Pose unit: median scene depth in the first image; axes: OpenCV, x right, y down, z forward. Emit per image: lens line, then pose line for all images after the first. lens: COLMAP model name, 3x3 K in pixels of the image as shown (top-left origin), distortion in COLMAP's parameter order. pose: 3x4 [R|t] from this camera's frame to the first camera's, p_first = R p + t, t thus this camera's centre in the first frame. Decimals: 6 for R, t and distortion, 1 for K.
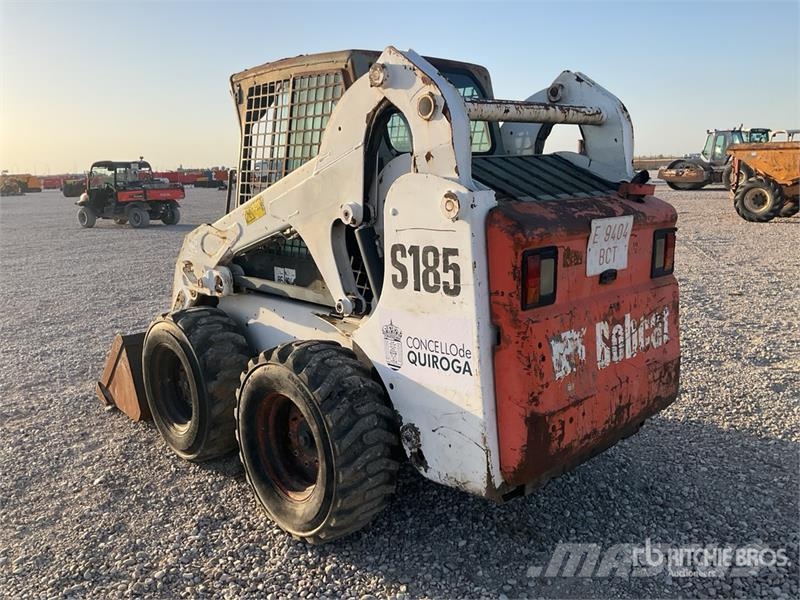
lens RADIAL K [[656.3, 0, 404.1], [0, 656.3, 299.3], [0, 0, 1]] dist [0.087042, -0.123926]
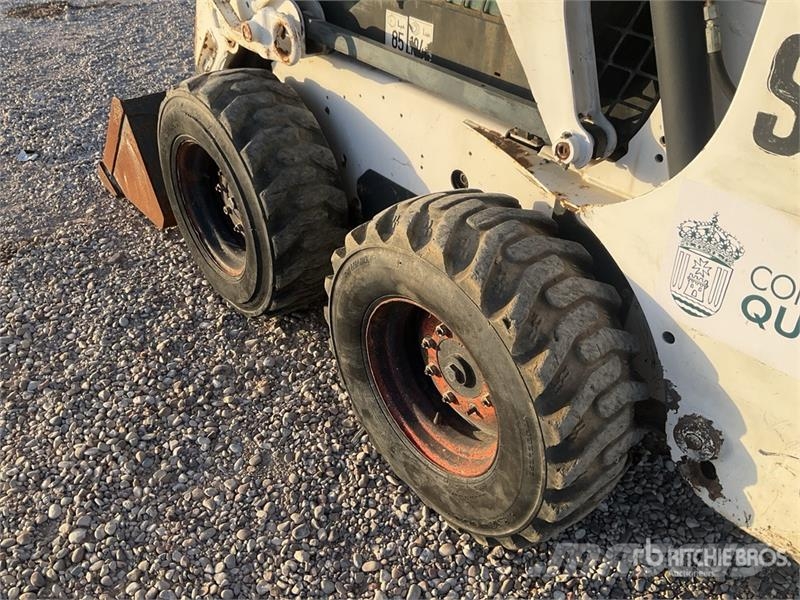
lens RADIAL K [[656.3, 0, 404.1], [0, 656.3, 299.3], [0, 0, 1]] dist [0.087042, -0.123926]
pose [[0.997349, 0.069038, -0.022991, -0.201290], [-0.052310, 0.899884, 0.432980, -0.092725], [0.050582, -0.430630, 0.901110, 0.558097]]
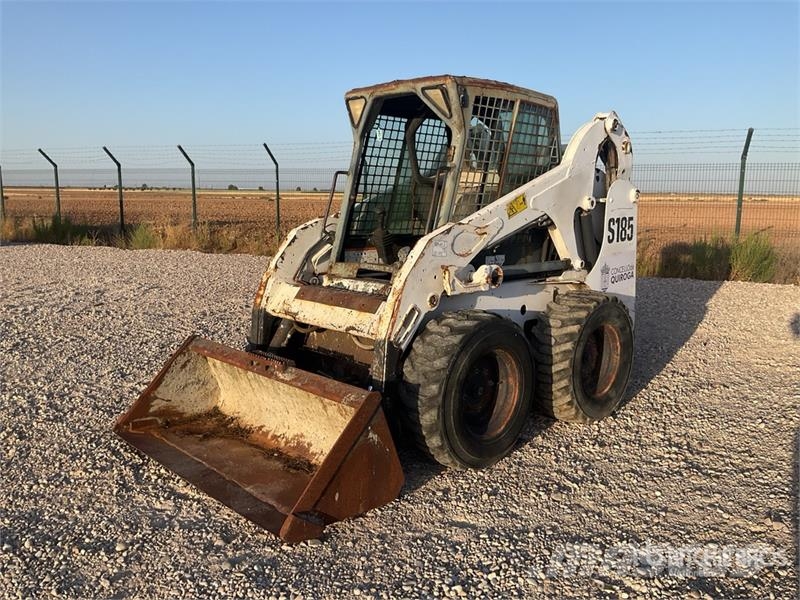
lens RADIAL K [[656.3, 0, 404.1], [0, 656.3, 299.3], [0, 0, 1]] dist [0.087042, -0.123926]
pose [[-0.004685, -0.114998, 0.993355, -1.725043], [0.196512, 0.973890, 0.113671, -0.173550], [-0.980490, 0.195739, 0.018036, 1.468484]]
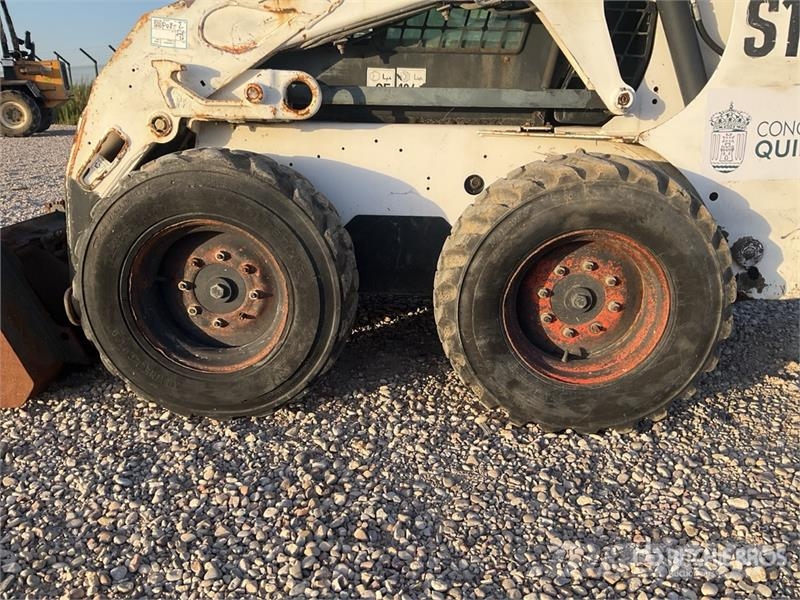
lens RADIAL K [[656.3, 0, 404.1], [0, 656.3, 299.3], [0, 0, 1]] dist [0.087042, -0.123926]
pose [[0.718002, -0.172515, 0.674323, -0.814633], [0.102013, 0.984418, 0.143227, 0.101514], [-0.688525, -0.034048, 0.724413, 0.675919]]
